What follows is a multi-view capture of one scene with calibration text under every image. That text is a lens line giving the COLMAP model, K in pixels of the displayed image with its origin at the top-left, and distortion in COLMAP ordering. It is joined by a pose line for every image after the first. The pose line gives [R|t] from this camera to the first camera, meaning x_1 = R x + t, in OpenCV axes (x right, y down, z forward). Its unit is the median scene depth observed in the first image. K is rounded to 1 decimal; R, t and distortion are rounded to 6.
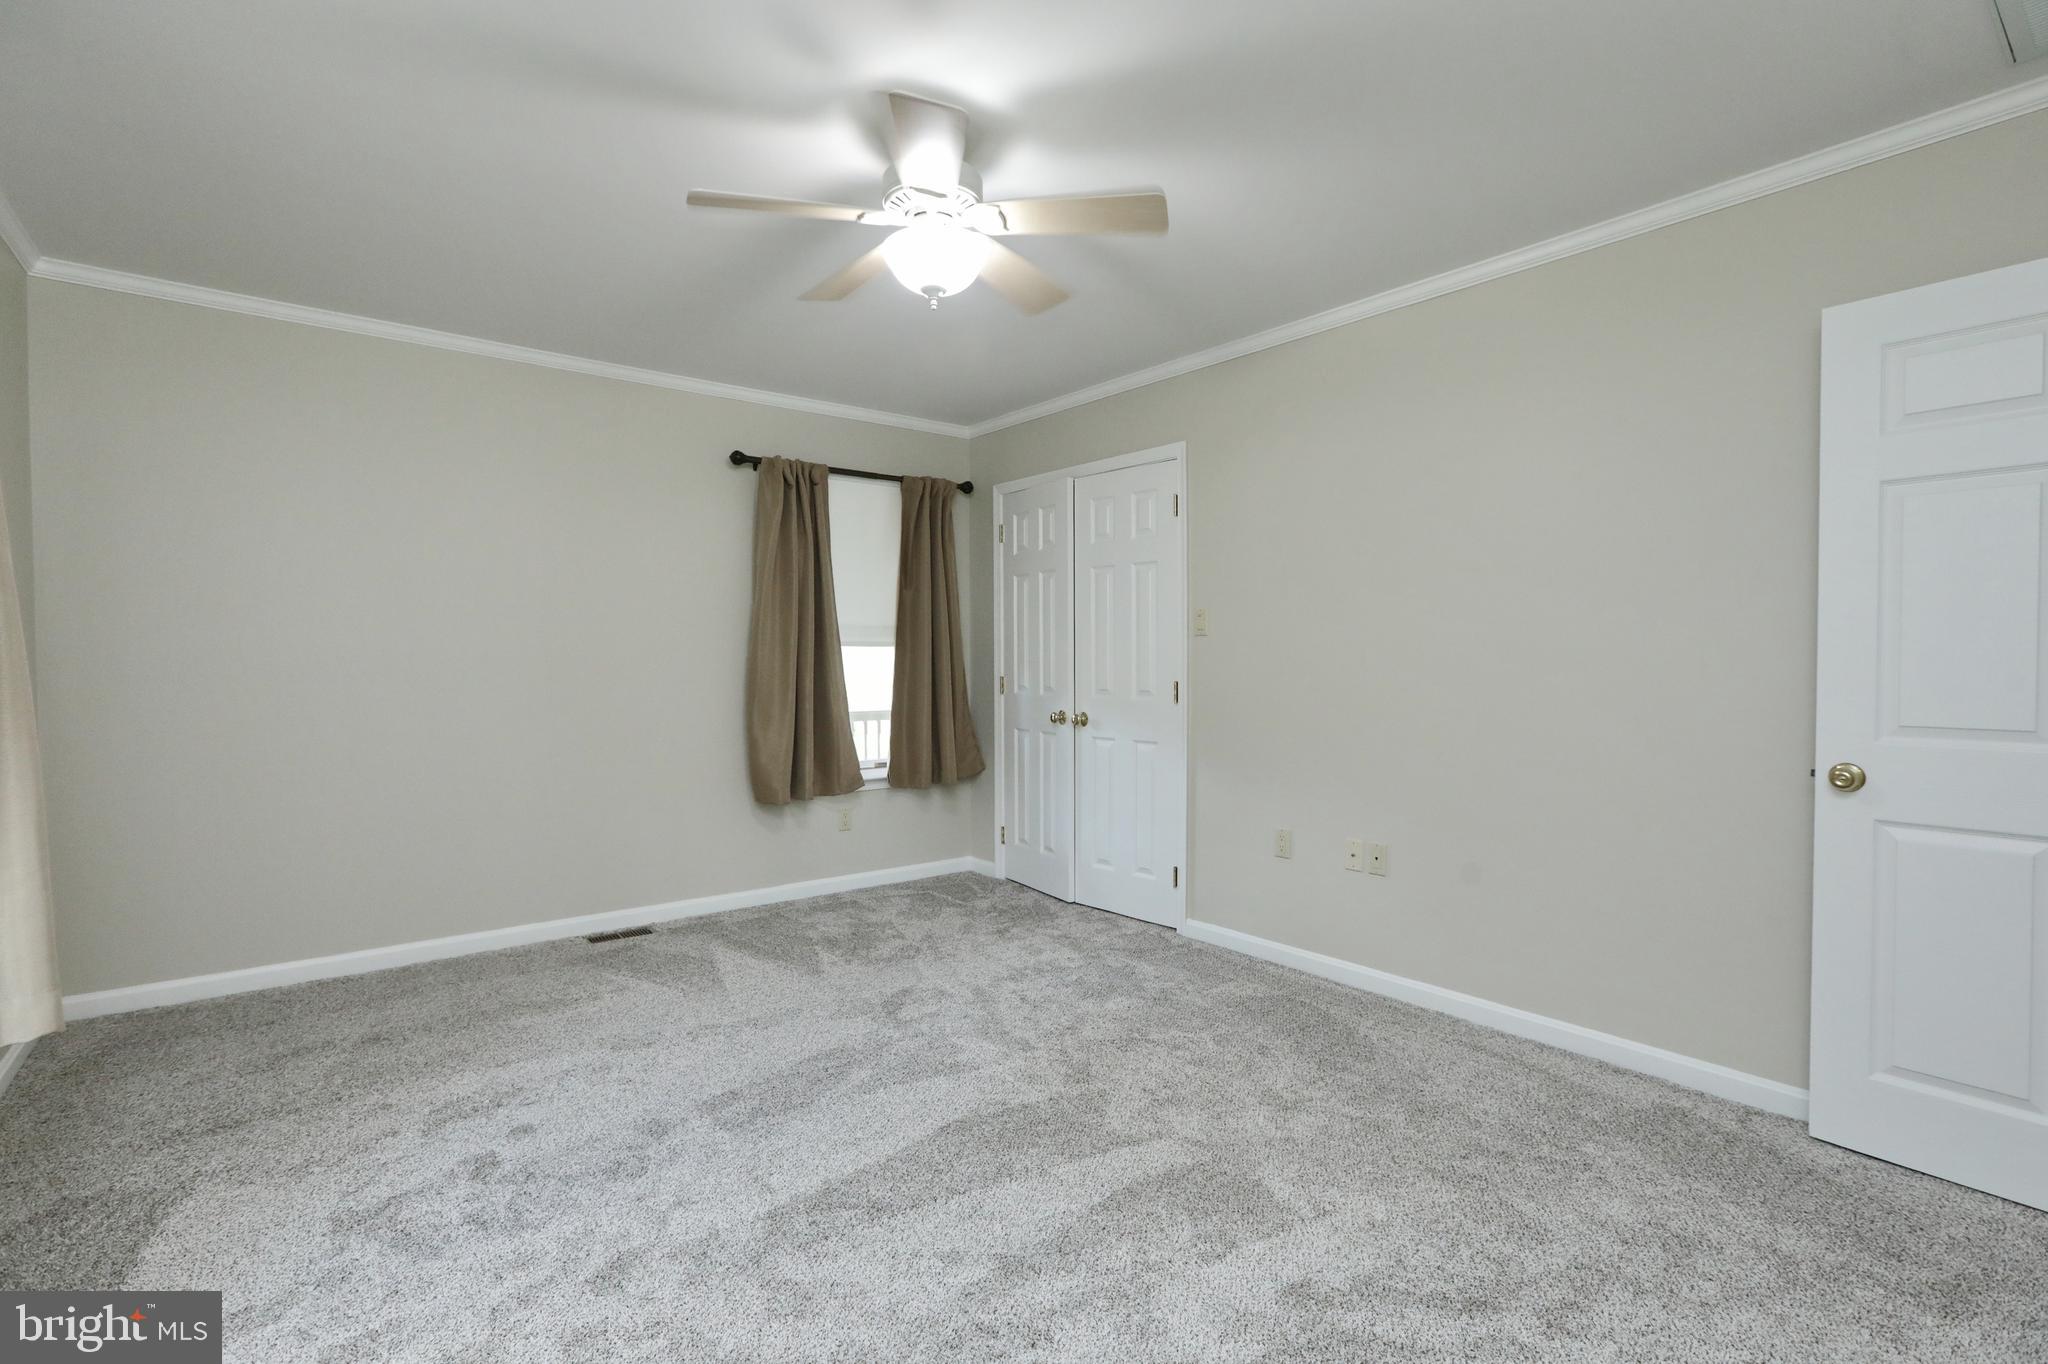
lens RADIAL K [[956.5, 0, 1030.3], [0, 956.5, 677.1], [0, 0, 1]] dist [-0.030019, 0.001242]
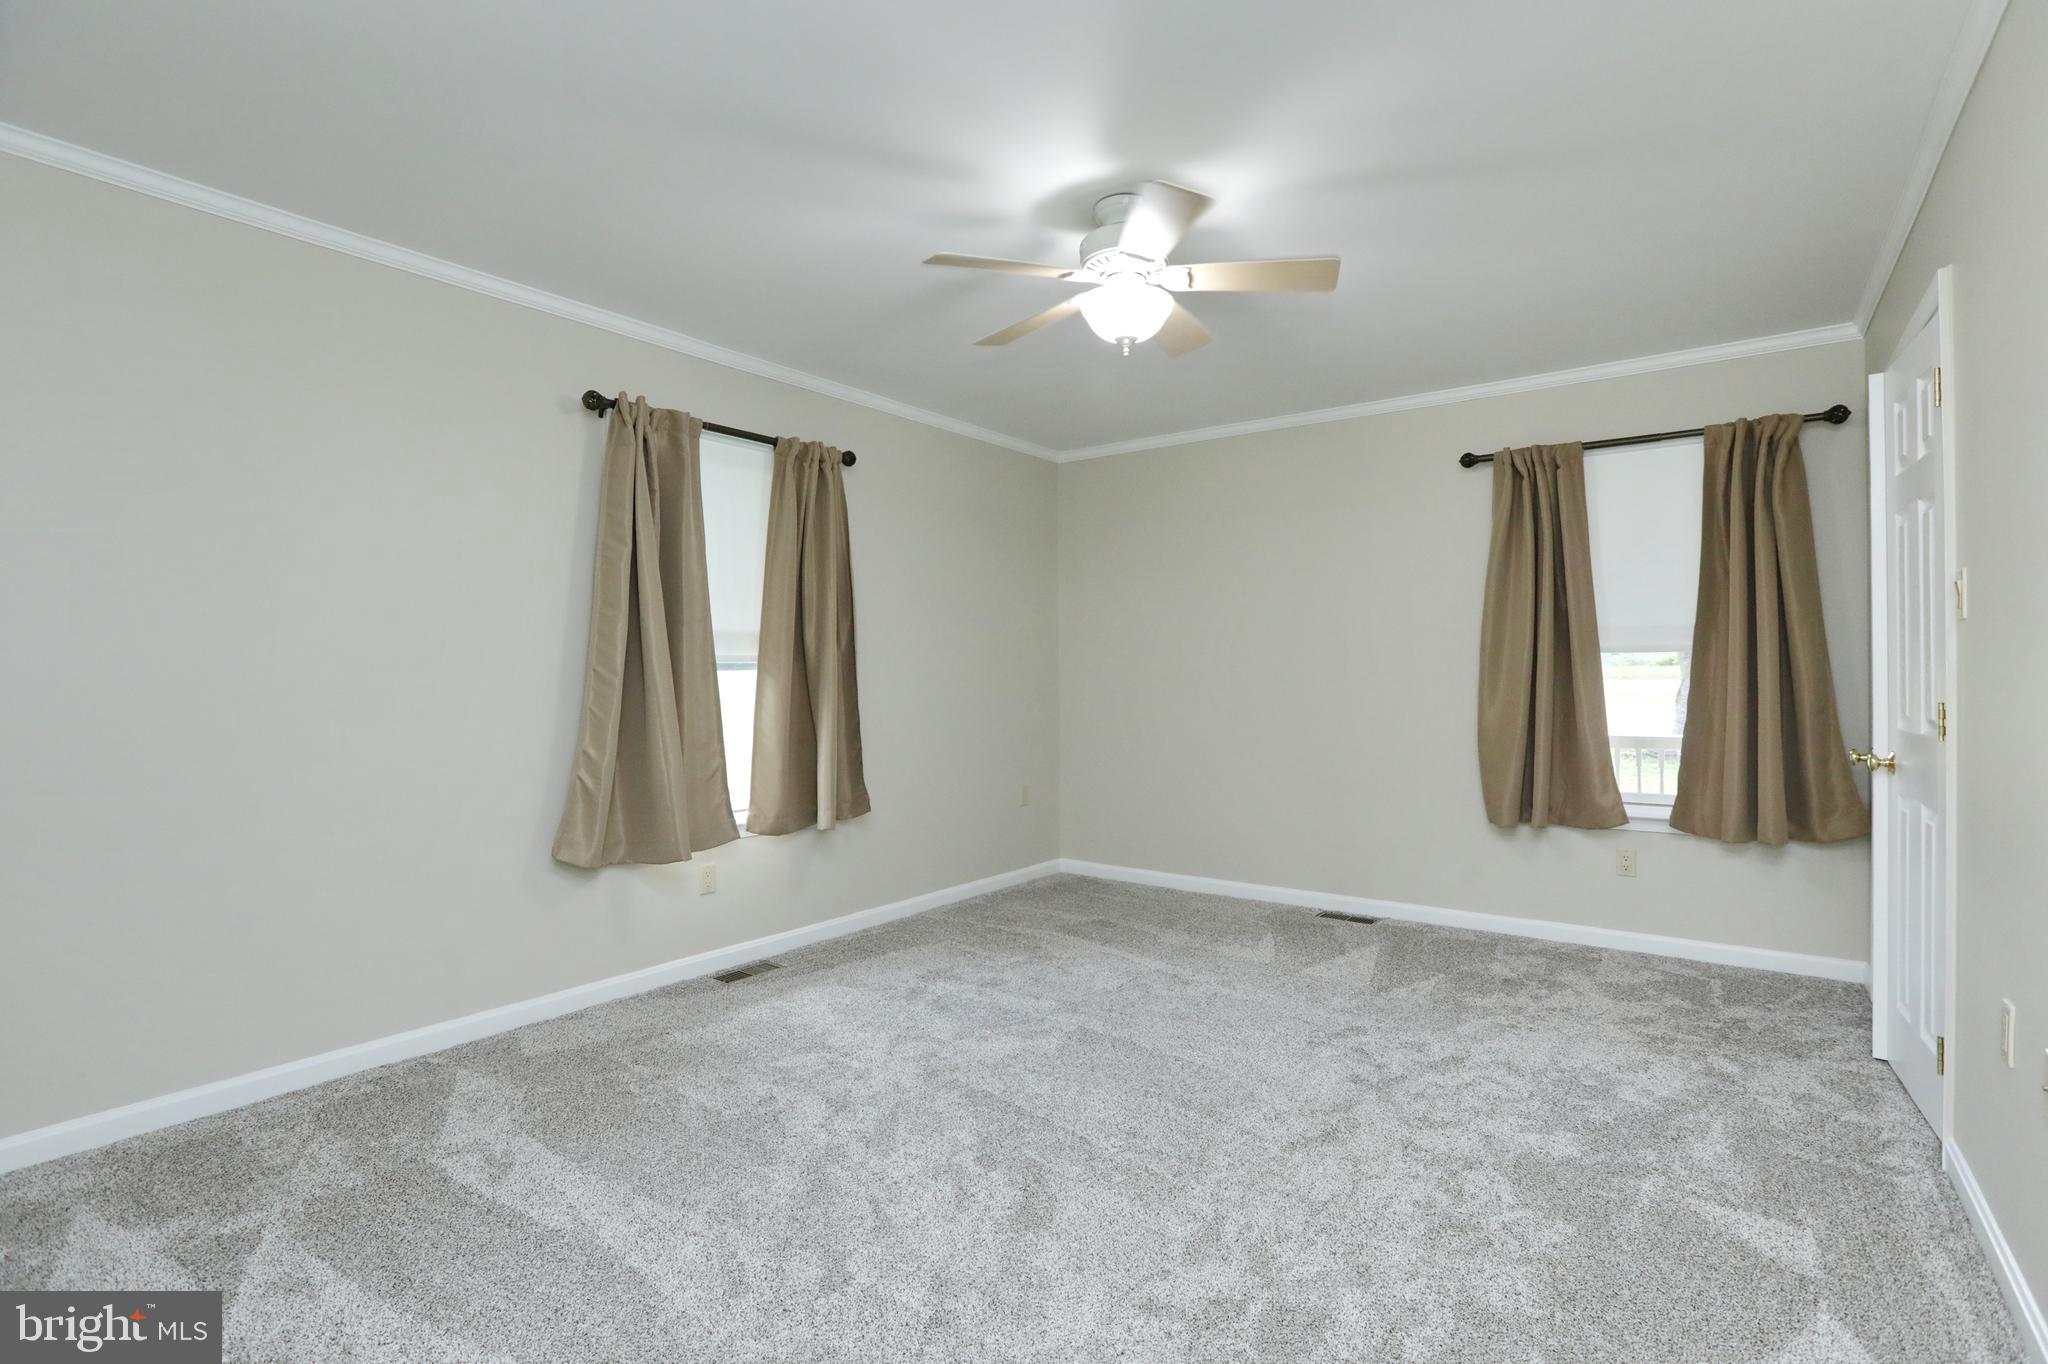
lens RADIAL K [[956.5, 0, 1030.3], [0, 956.5, 677.1], [0, 0, 1]] dist [-0.030019, 0.001242]
pose [[0.262027, 0.002351, -0.965058, 0.495407], [-0.015287, 0.999882, -0.001714, -0.001572], [0.964940, 0.015202, 0.262031, 0.315837]]
